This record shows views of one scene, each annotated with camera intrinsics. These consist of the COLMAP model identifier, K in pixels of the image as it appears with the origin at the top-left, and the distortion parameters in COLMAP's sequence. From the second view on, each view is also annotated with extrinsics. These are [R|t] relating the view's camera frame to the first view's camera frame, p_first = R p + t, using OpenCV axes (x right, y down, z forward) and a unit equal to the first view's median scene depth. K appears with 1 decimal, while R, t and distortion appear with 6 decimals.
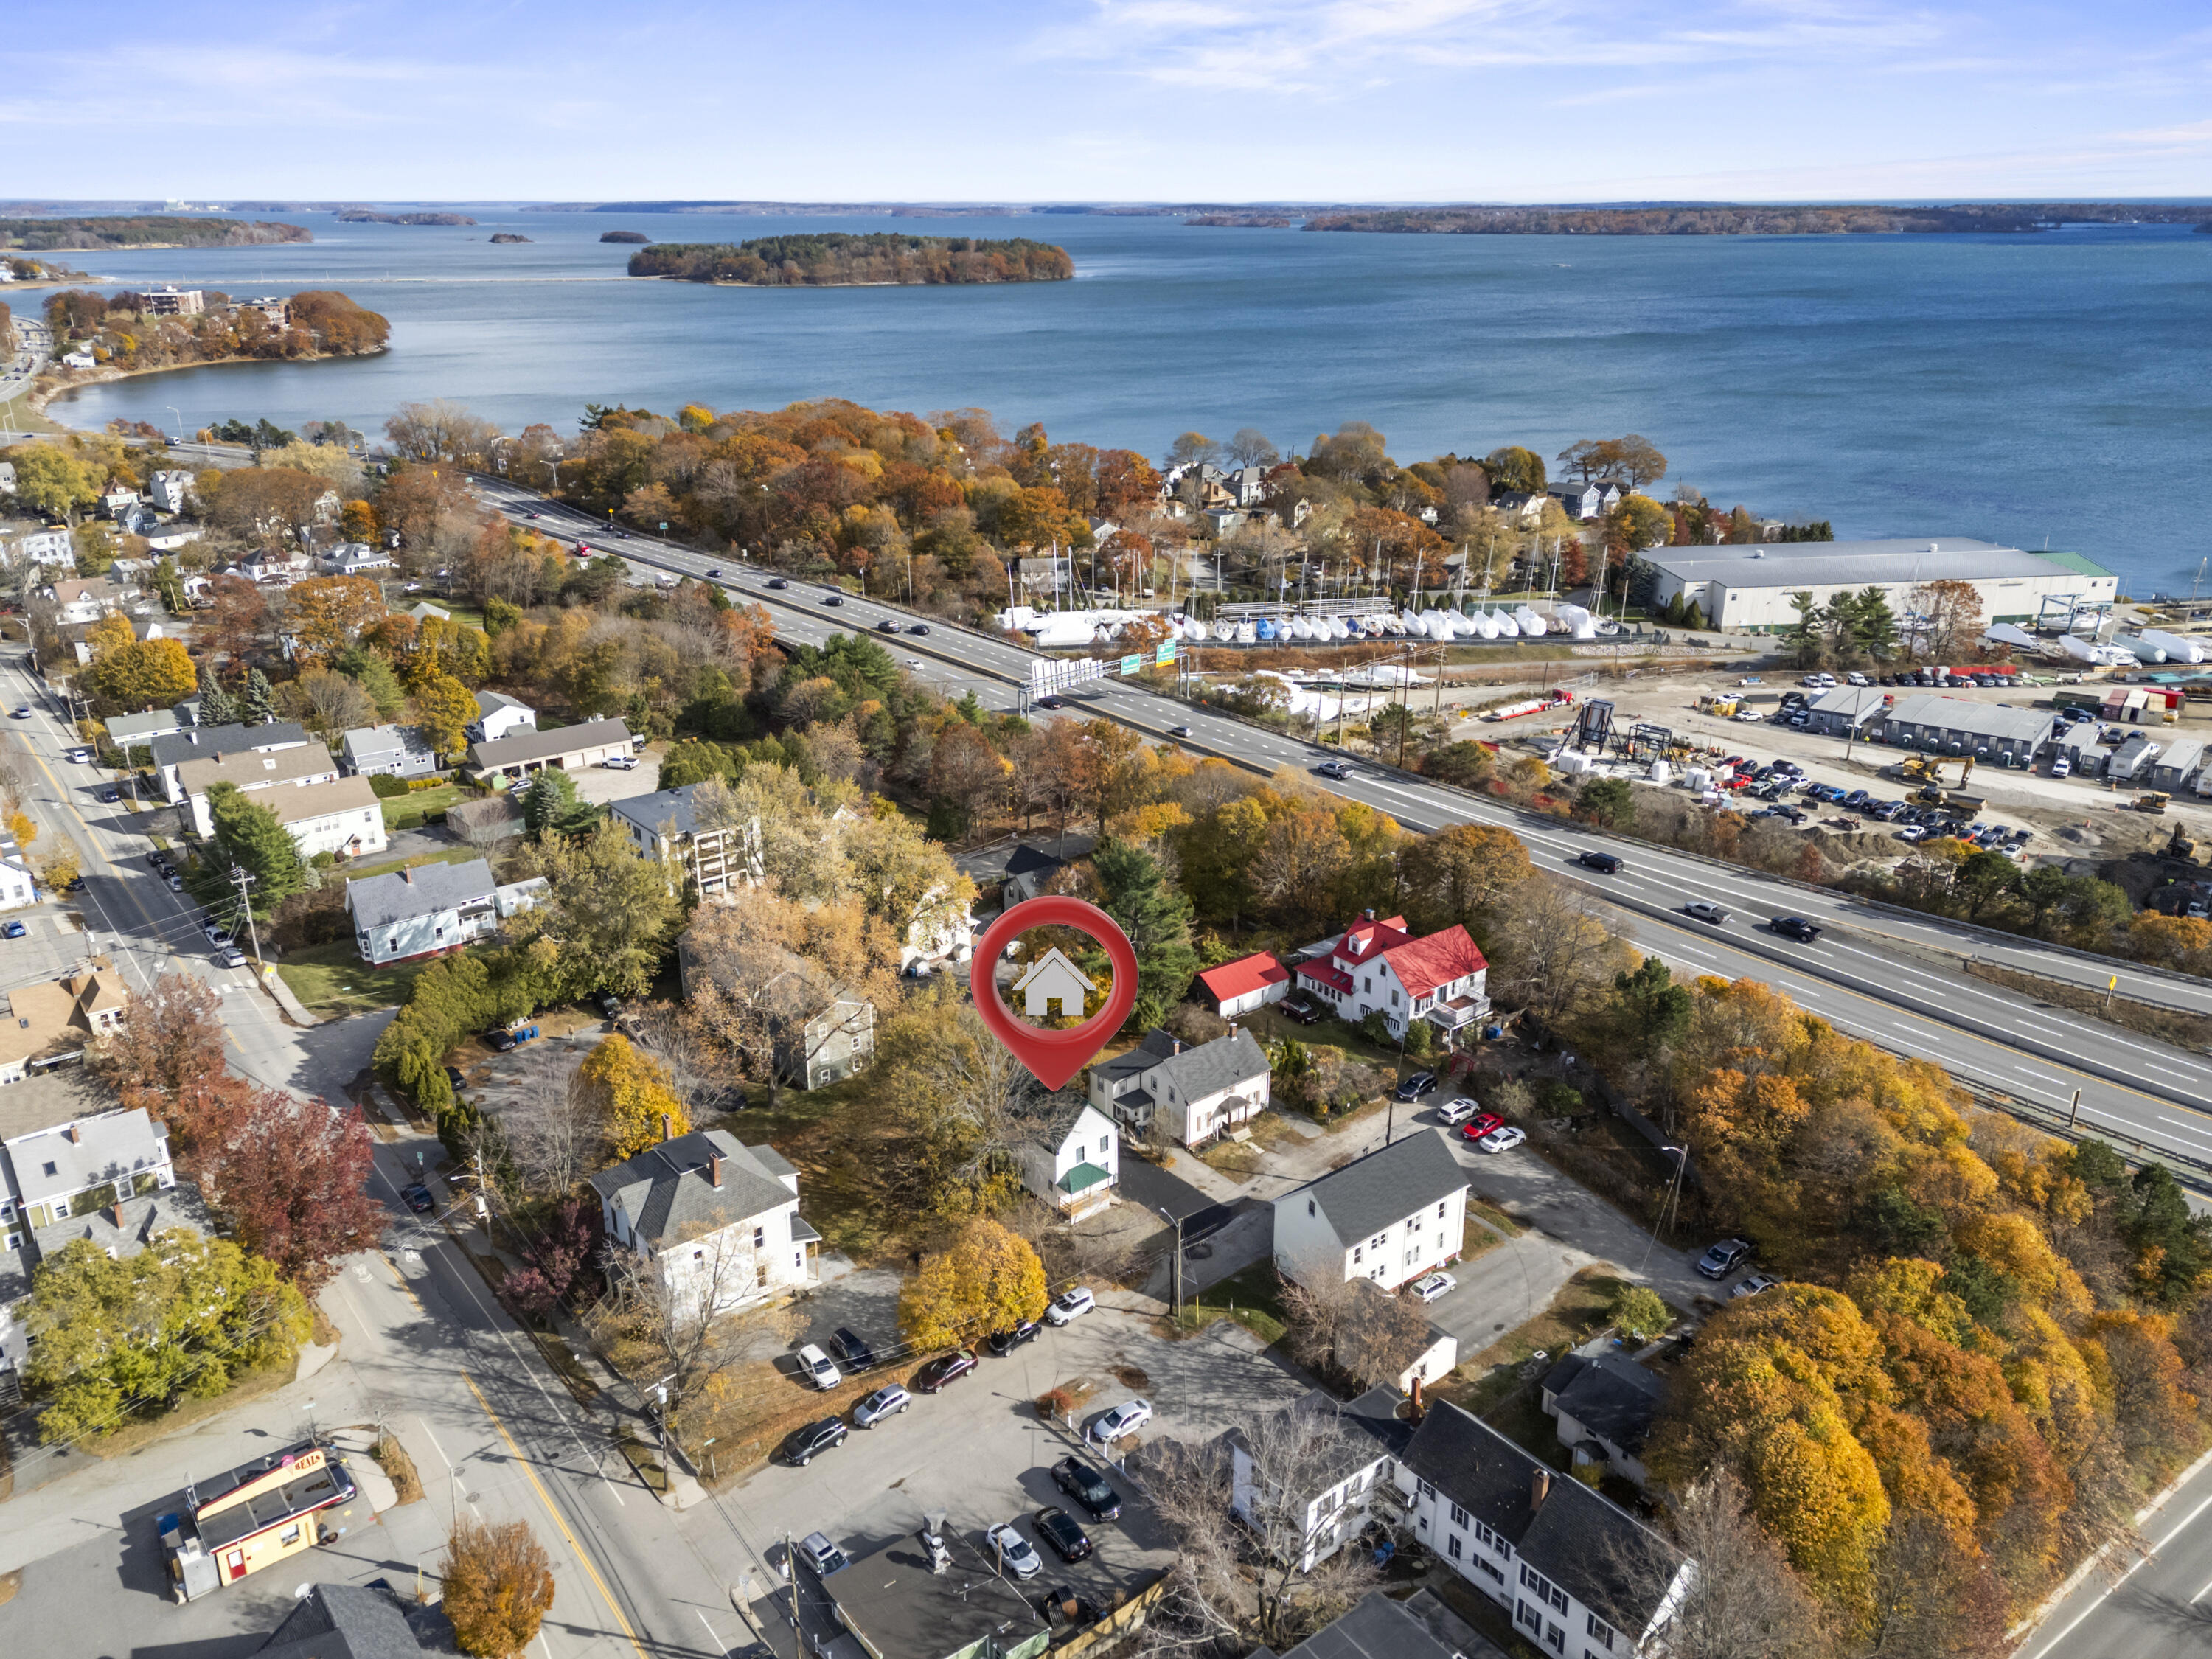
lens RADIAL K [[1596.2, 0, 1106.0], [0, 1596.2, 829.5], [0, 0, 1]] dist [0.093808, -0.088735]
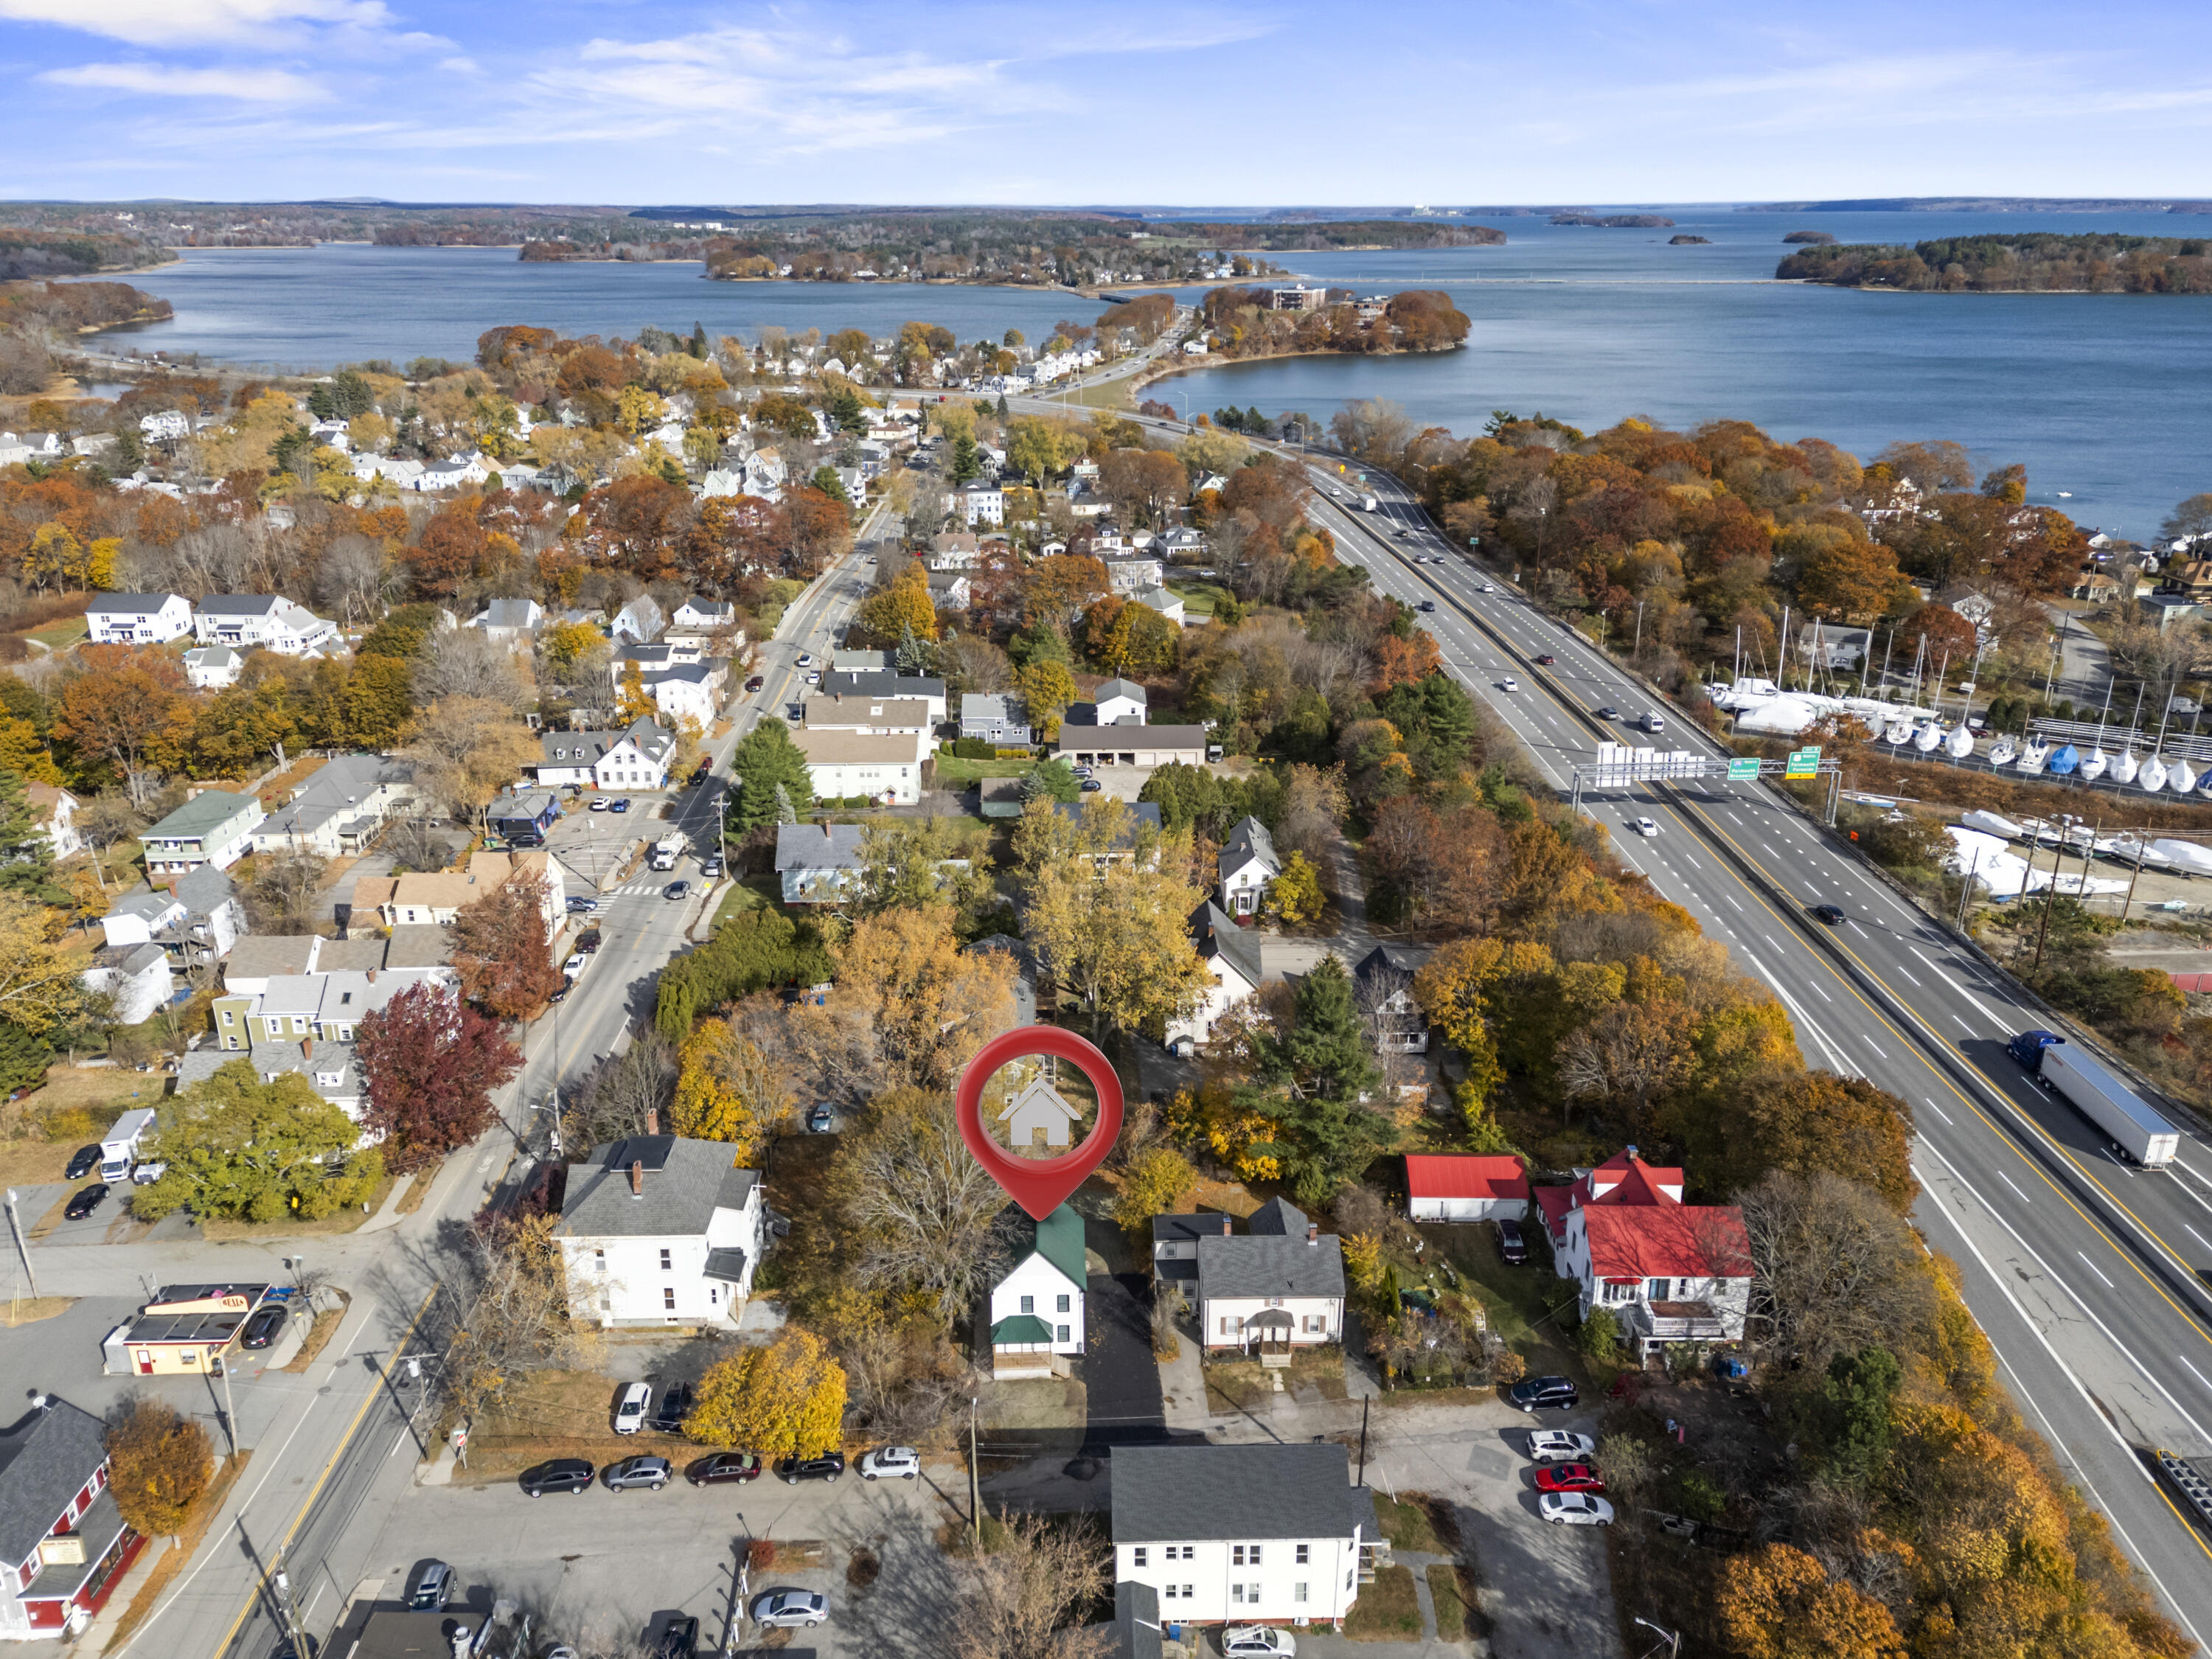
lens RADIAL K [[1632.8, 0, 1106.0], [0, 1632.8, 829.5], [0, 0, 1]] dist [0.061658, -0.067937]
pose [[0.802021, 0.212297, -0.558294, 0.311995], [-0.215661, 0.974575, 0.060783, -0.074976], [0.557003, 0.071653, 0.827414, 0.185281]]
